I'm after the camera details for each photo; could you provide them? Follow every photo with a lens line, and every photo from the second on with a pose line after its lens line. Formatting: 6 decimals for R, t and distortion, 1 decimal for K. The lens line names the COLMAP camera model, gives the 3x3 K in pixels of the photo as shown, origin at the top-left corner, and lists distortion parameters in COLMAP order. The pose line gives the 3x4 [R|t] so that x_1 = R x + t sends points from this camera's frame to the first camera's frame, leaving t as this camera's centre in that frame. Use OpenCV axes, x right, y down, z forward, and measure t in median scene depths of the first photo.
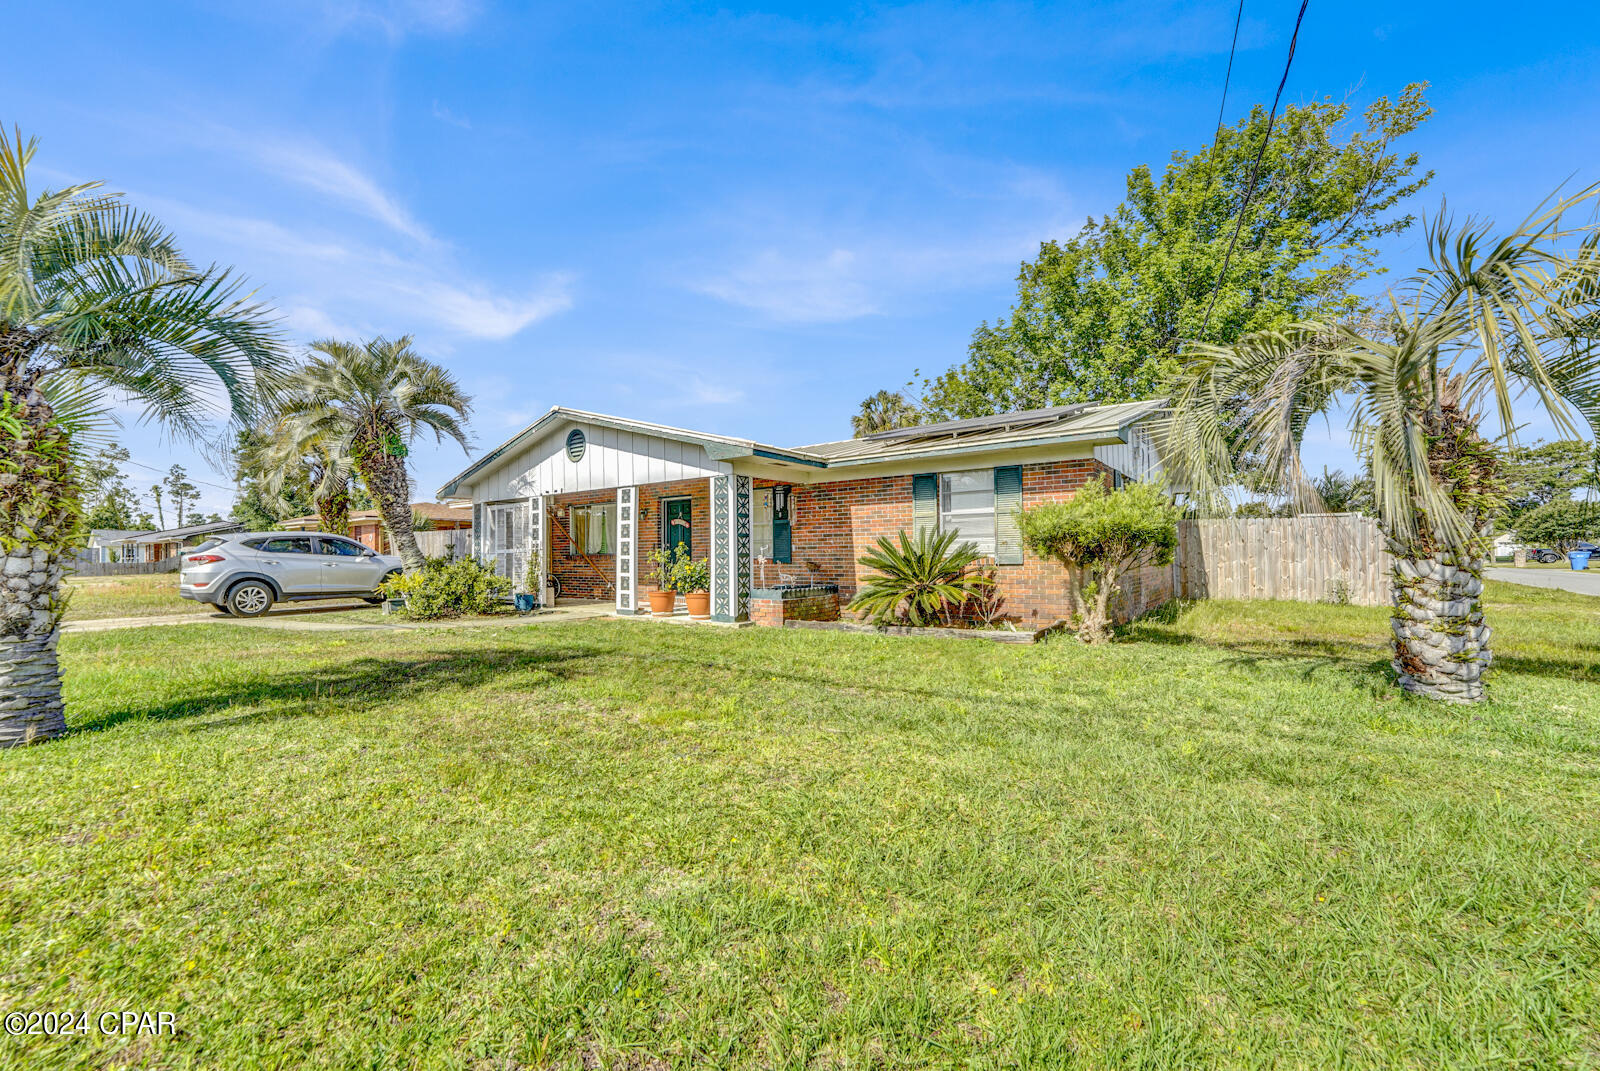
lens RADIAL K [[656.0, 0, 795.2], [0, 656.0, 542.9], [0, 0, 1]] dist [-0.026171, 0.002073]
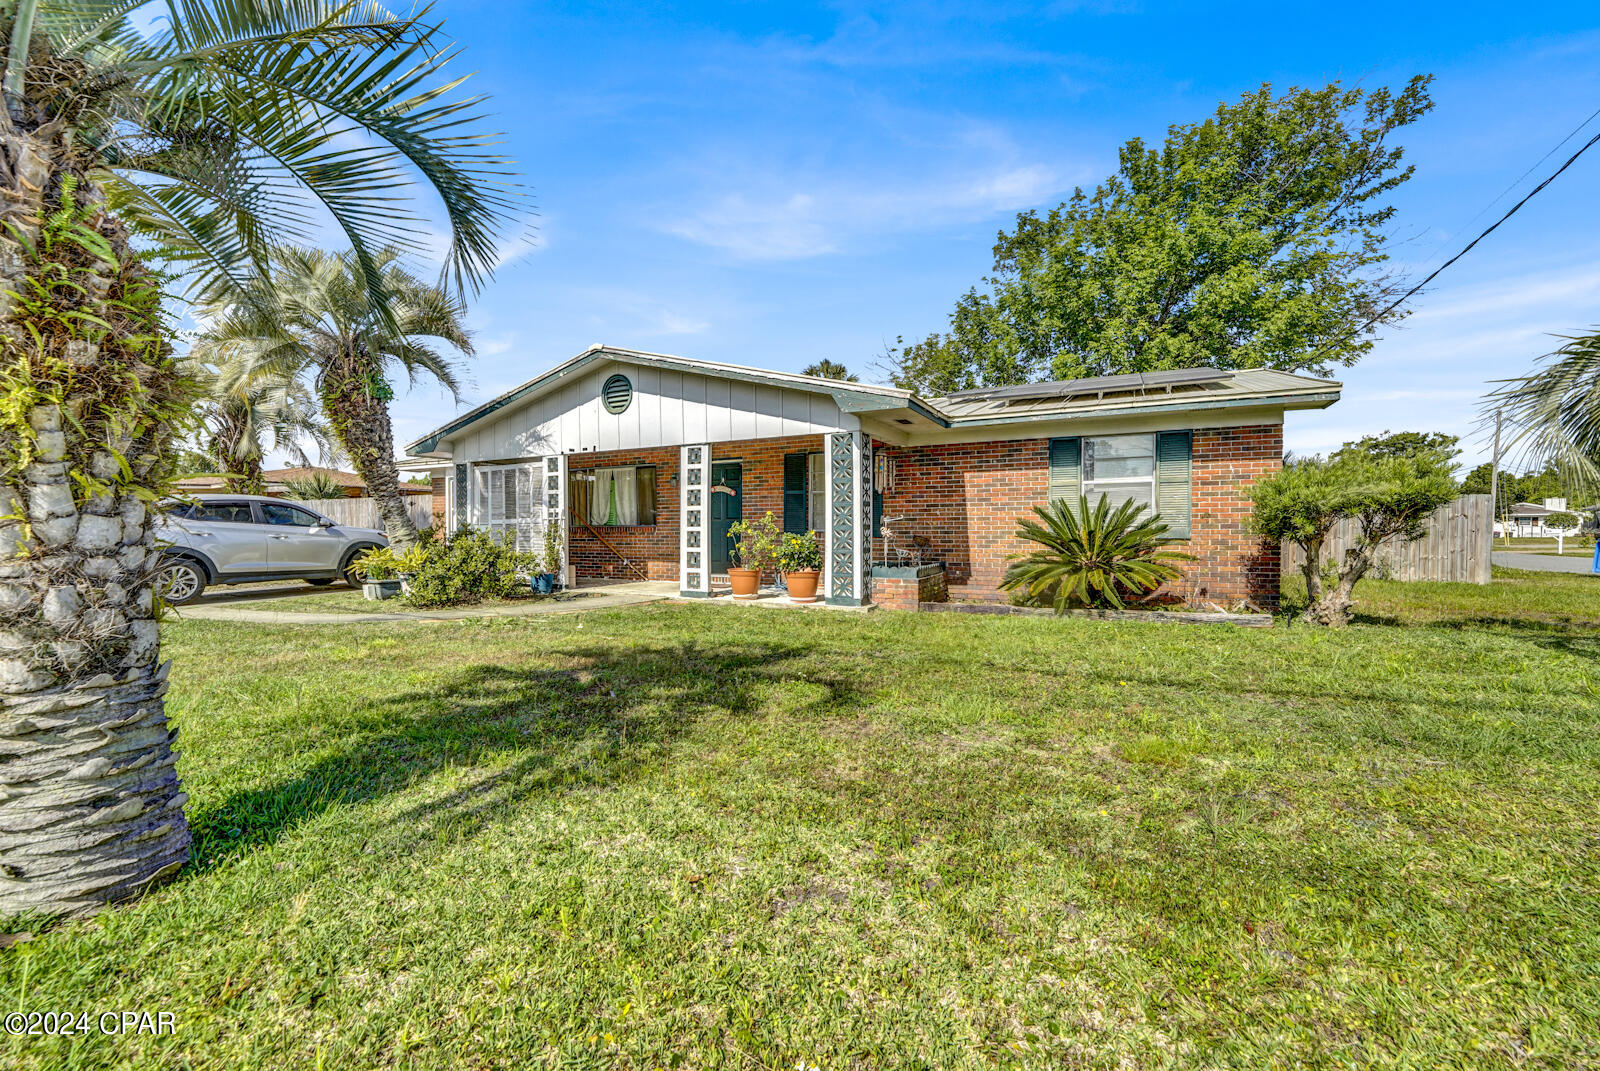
lens RADIAL K [[656.0, 0, 772.3], [0, 656.0, 540.8], [0, 0, 1]] dist [-0.026171, 0.002073]
pose [[0.987924, 0.003068, 0.154908, -0.276557], [-0.008367, 0.999402, 0.033563, 0.007706], [-0.154712, -0.034453, 0.987359, 0.149298]]
